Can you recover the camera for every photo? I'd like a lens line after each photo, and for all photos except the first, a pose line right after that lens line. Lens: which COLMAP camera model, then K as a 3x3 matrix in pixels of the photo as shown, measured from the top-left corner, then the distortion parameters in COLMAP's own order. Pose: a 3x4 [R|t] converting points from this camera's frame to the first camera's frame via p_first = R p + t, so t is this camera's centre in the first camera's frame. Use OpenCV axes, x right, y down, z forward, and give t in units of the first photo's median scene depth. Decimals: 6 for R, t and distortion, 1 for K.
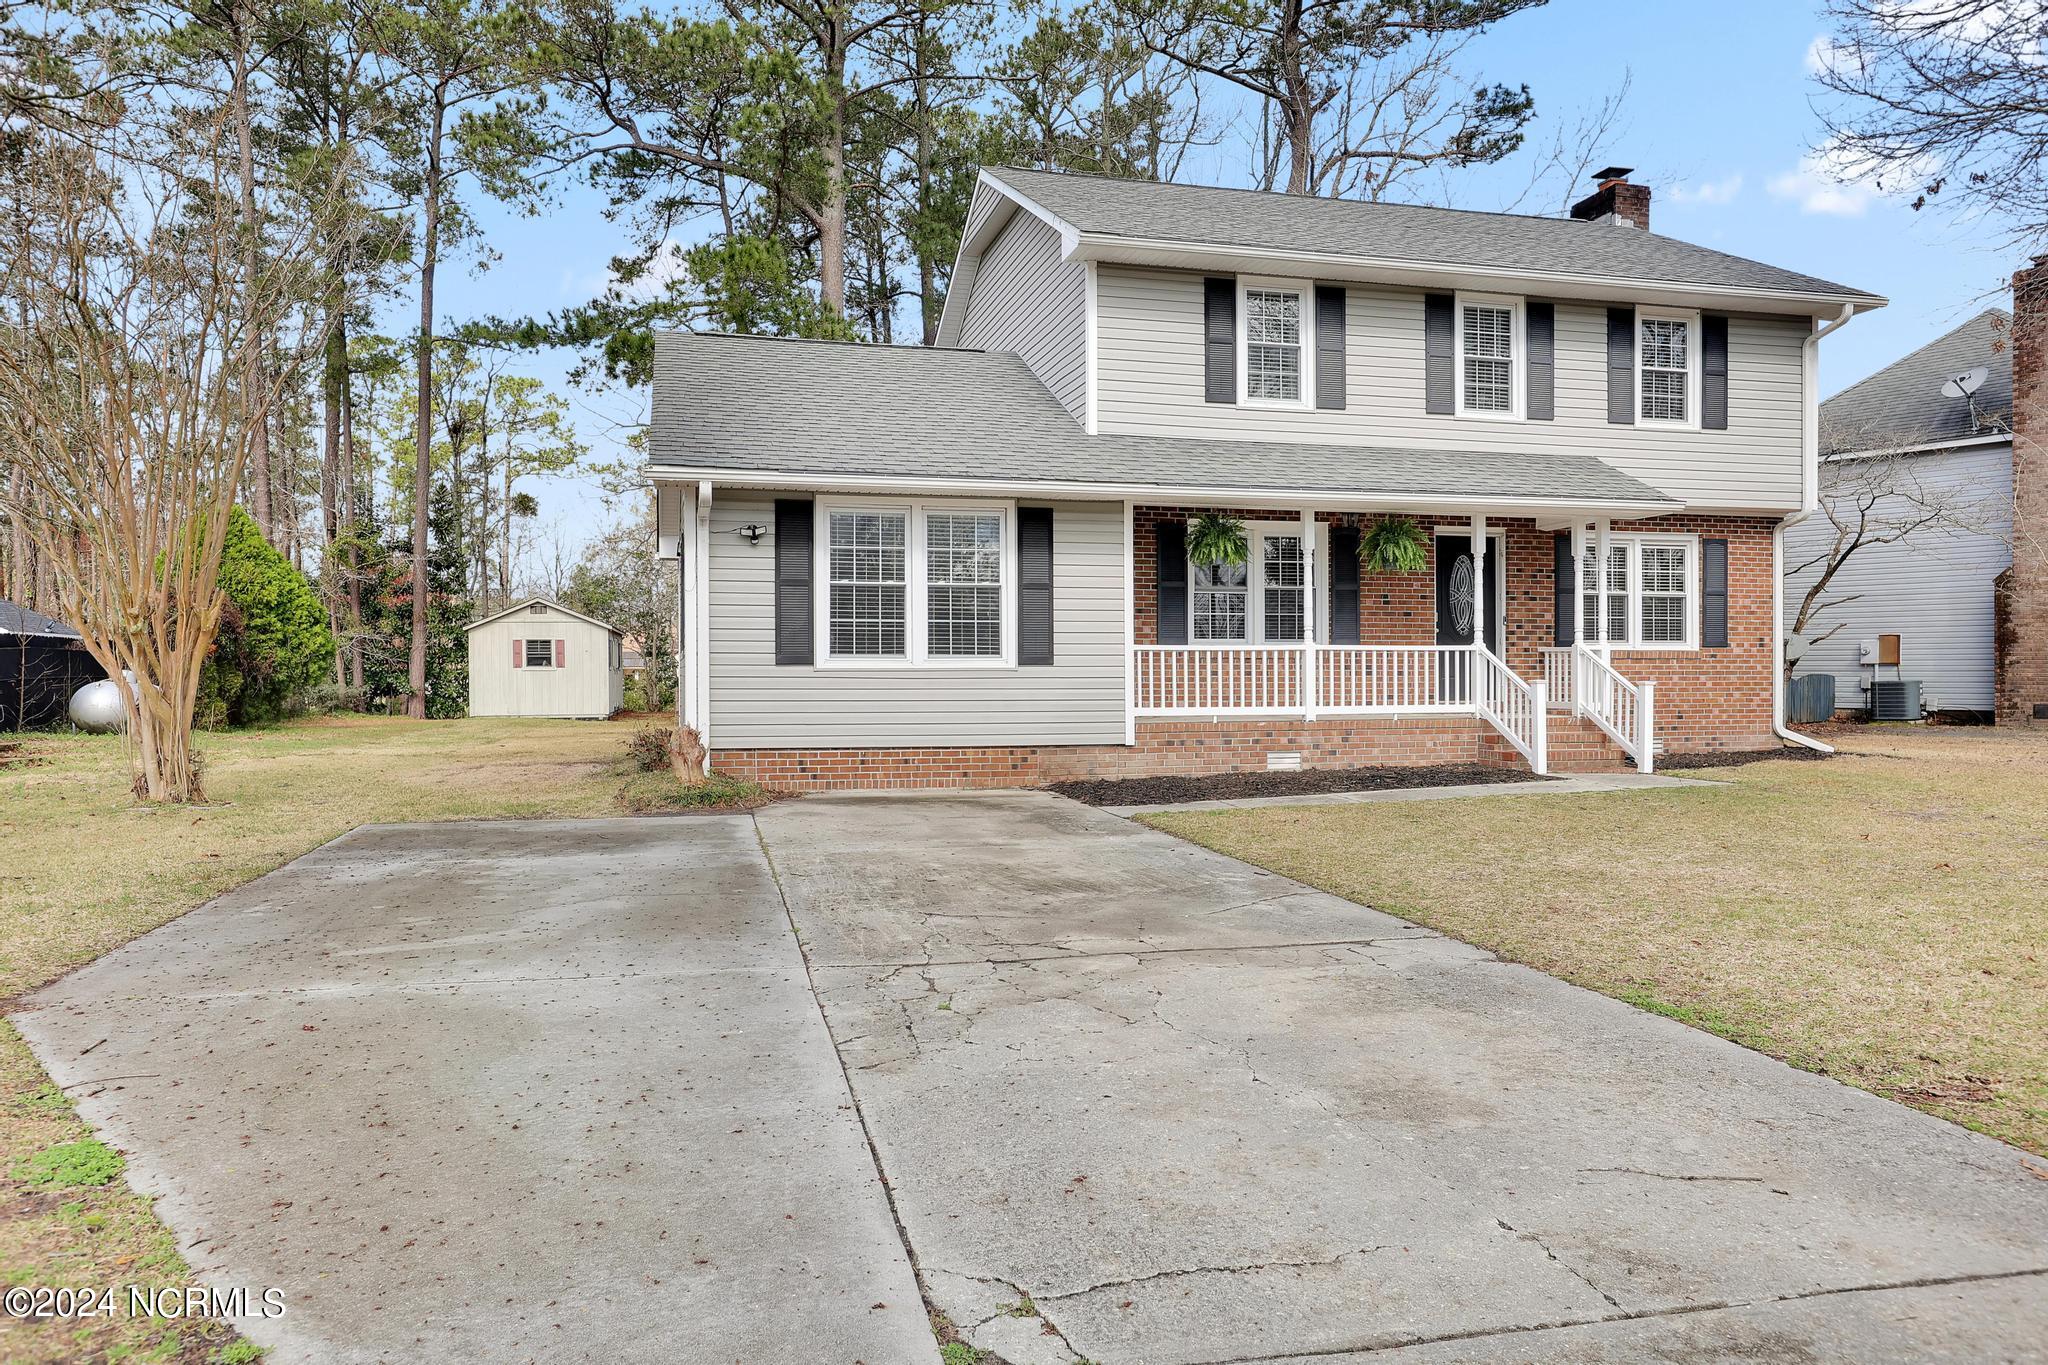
lens RADIAL K [[1175.9, 0, 976.8], [0, 1175.9, 677.0], [0, 0, 1]] dist [-0.006398, 0.000810]
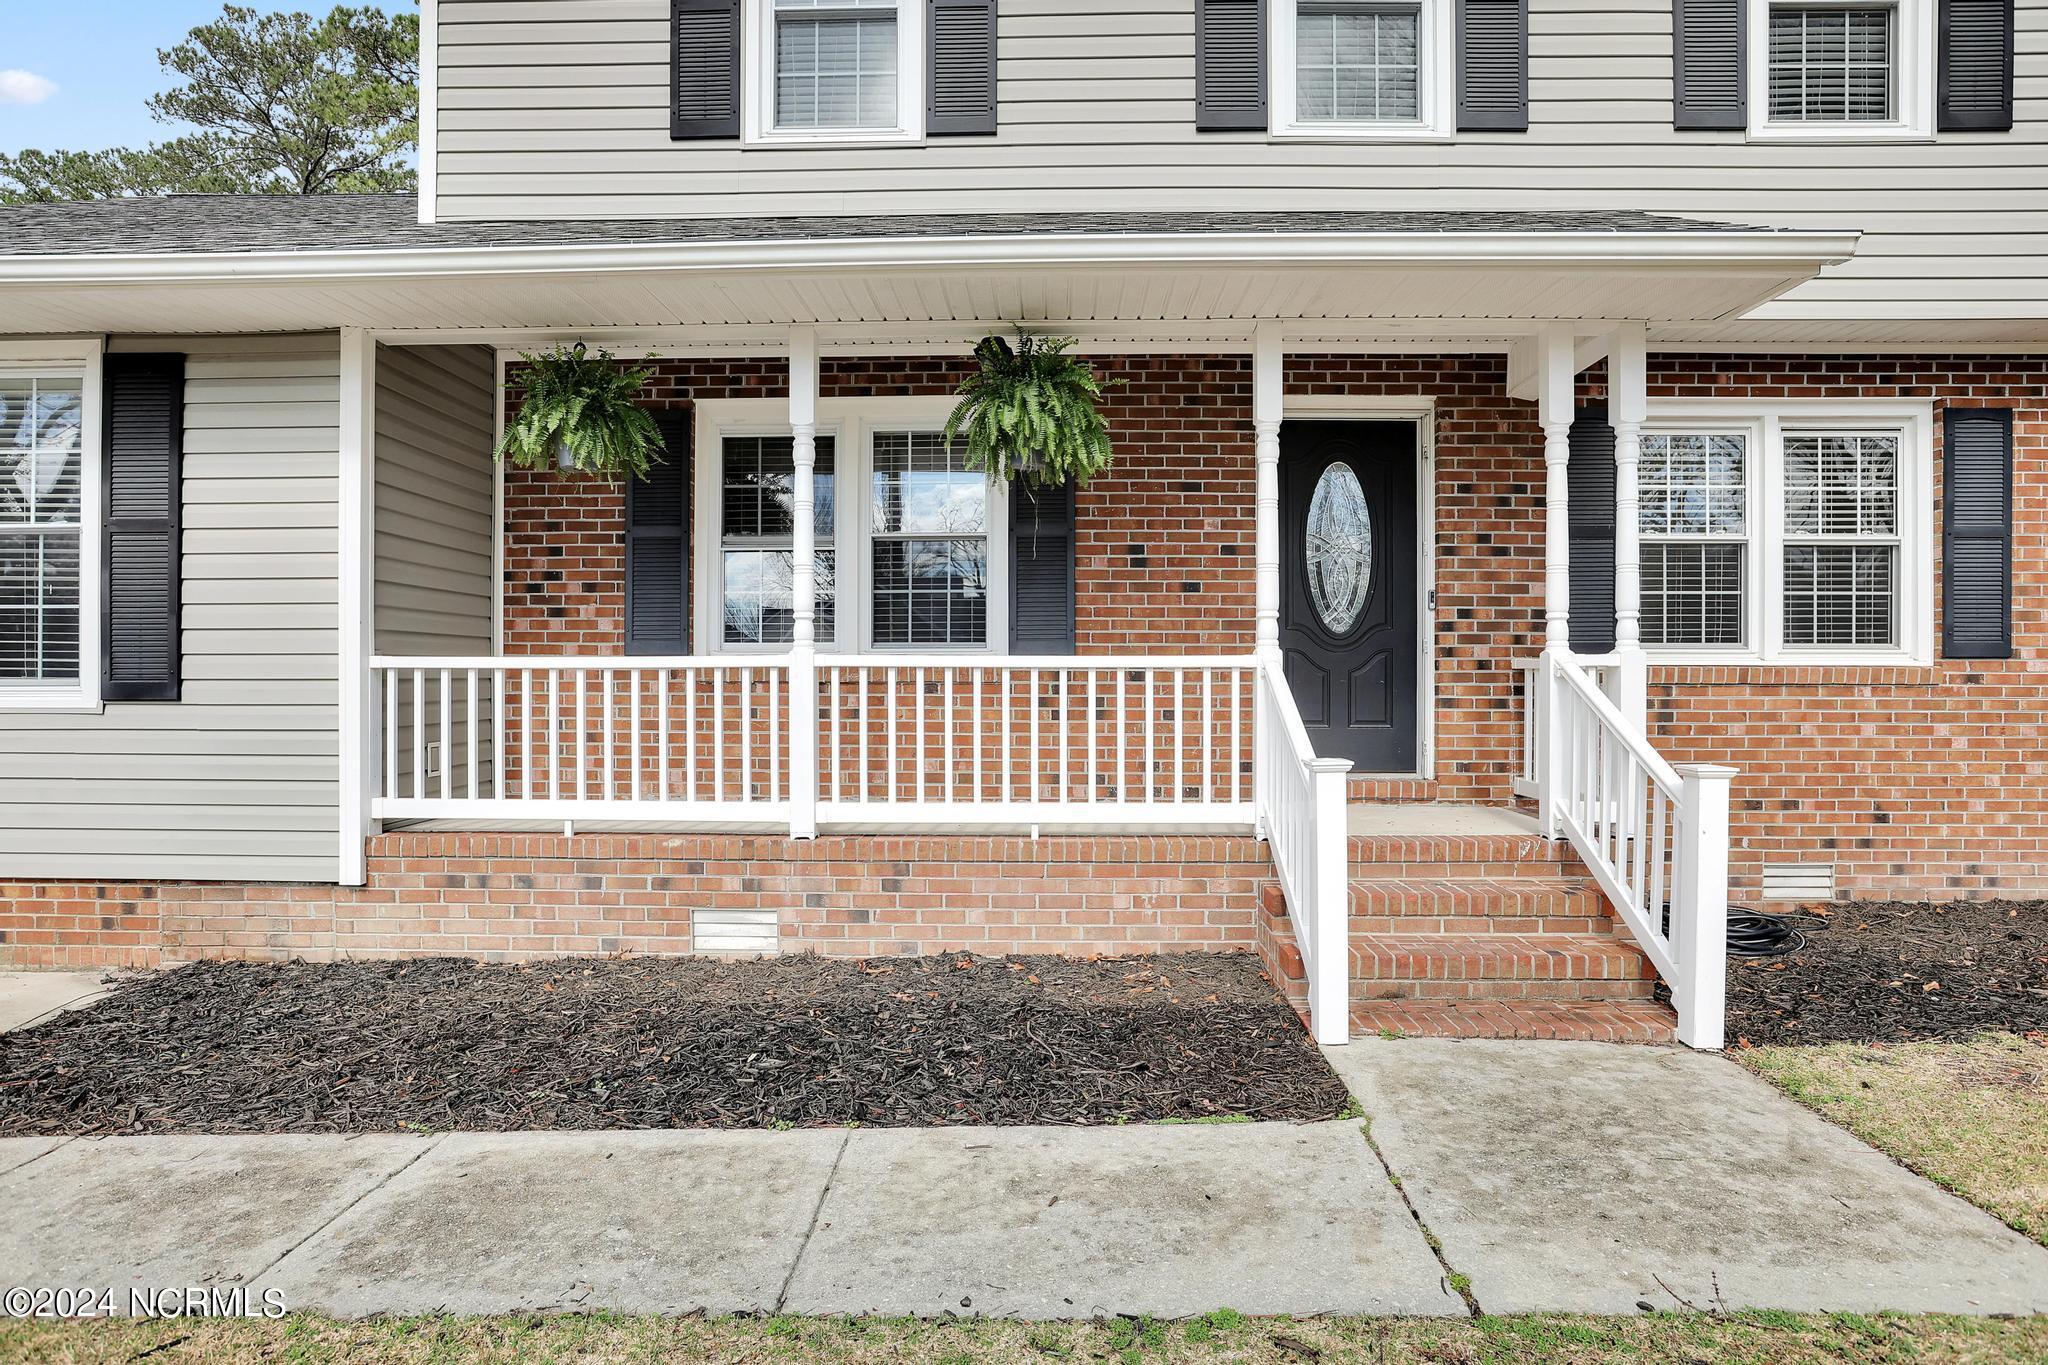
lens RADIAL K [[996.6, 0, 1024.0], [0, 996.6, 682.5], [0, 0, 1]] dist [-0.048837, 0.023316]
pose [[0.972259, 0.004597, -0.233862, 0.424893], [-0.004290, 0.999989, 0.001822, -0.017894], [0.233868, -0.000768, 0.972268, 0.651188]]
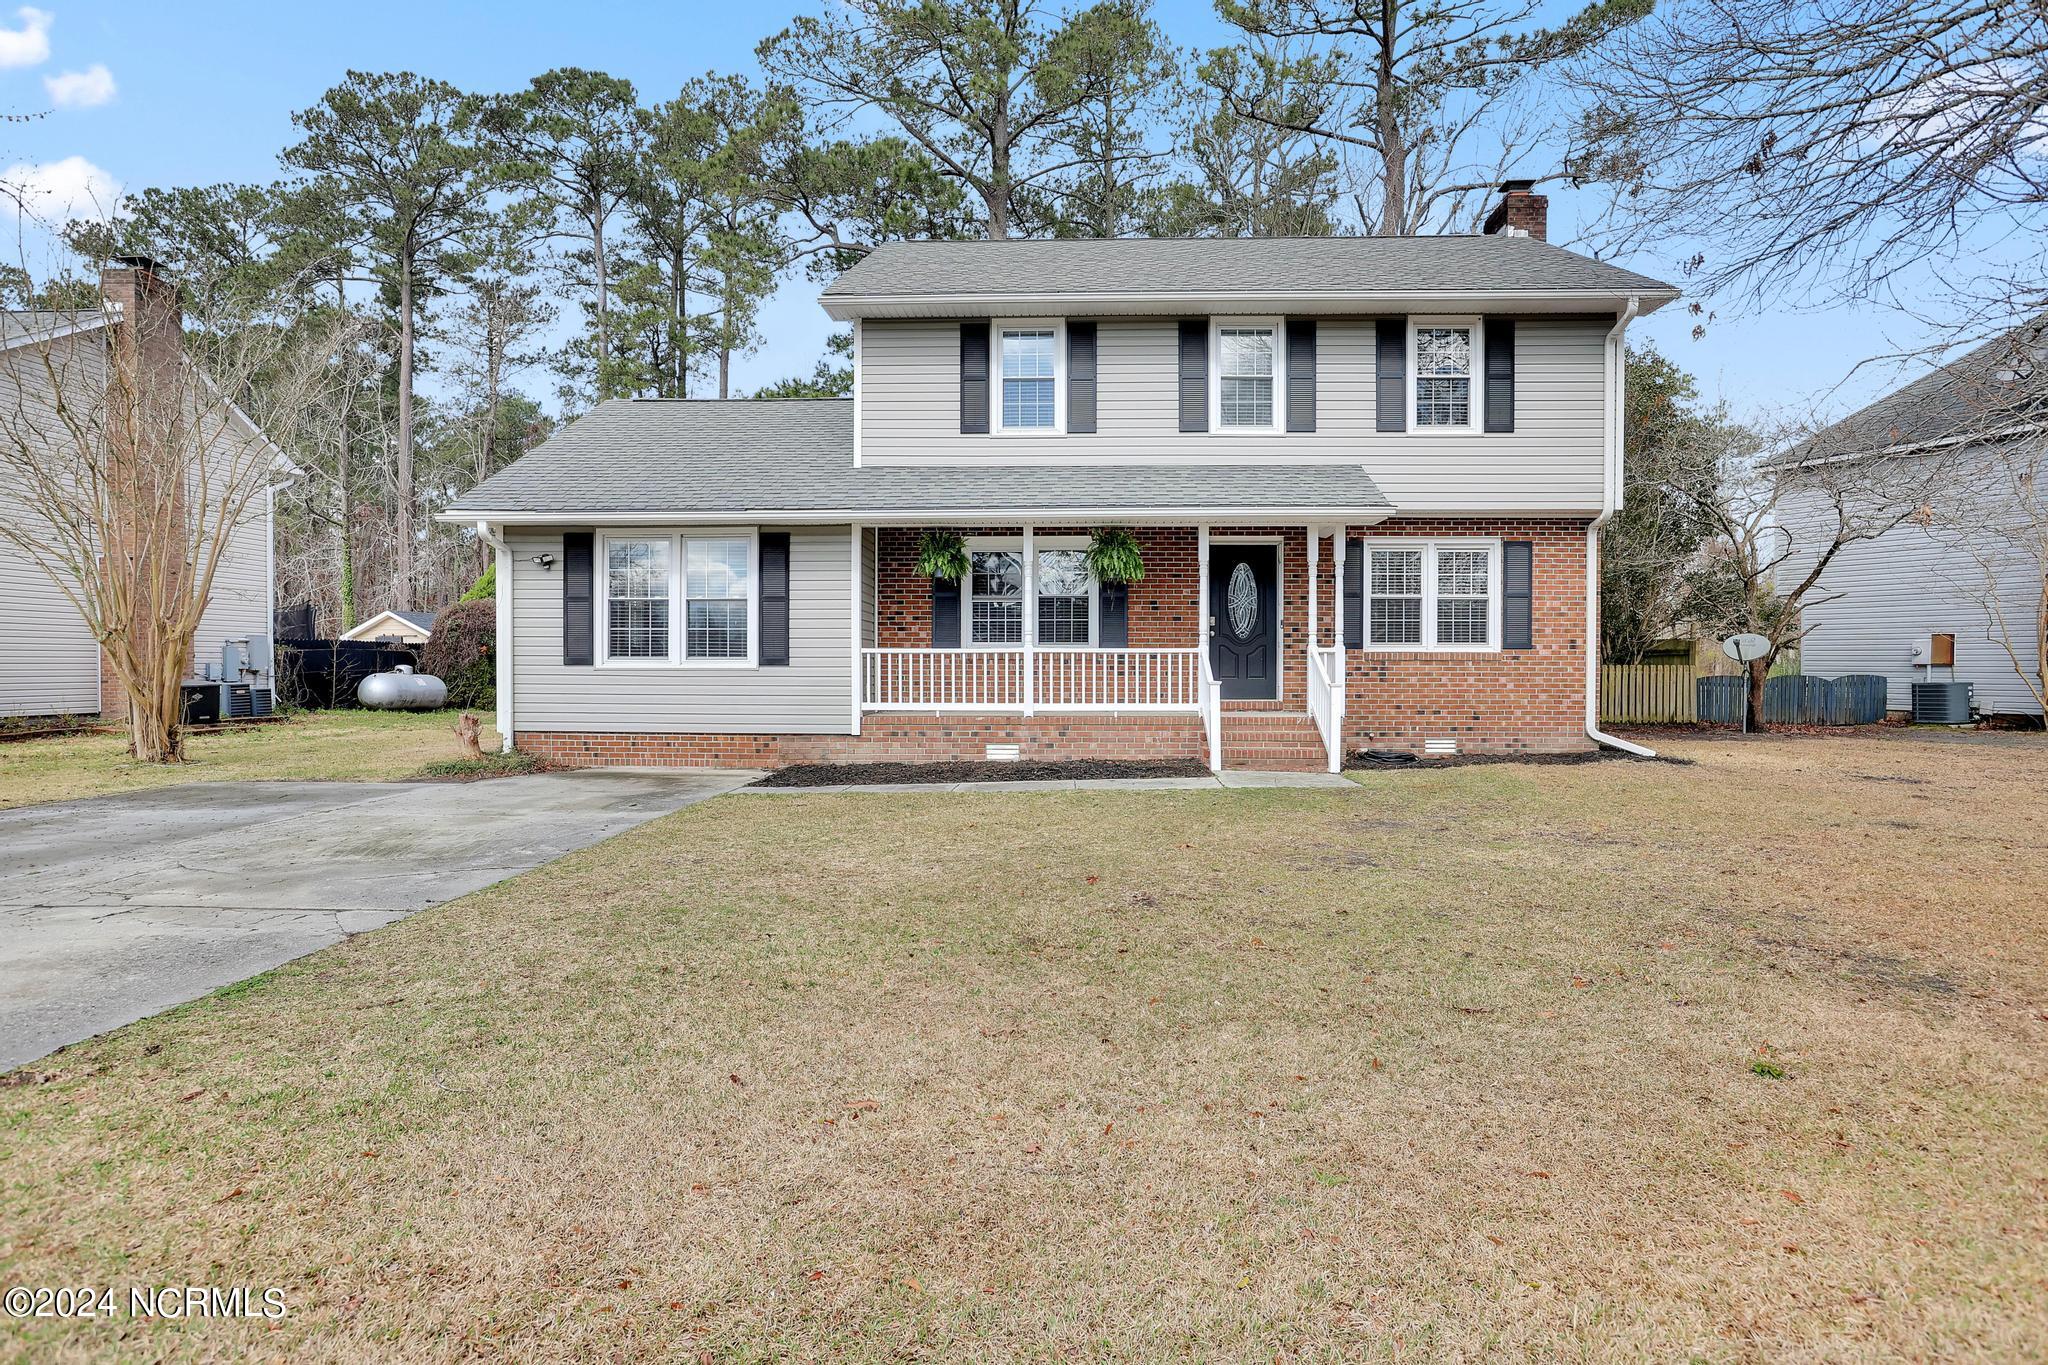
lens RADIAL K [[996.6, 0, 1024.0], [0, 996.6, 682.5], [0, 0, 1]] dist [-0.048837, 0.023316]
pose [[0.968040, 0.007745, -0.250677, 0.495379], [-0.004671, 0.999906, 0.012858, -0.006587], [0.250753, -0.011277, 0.967986, 0.086491]]
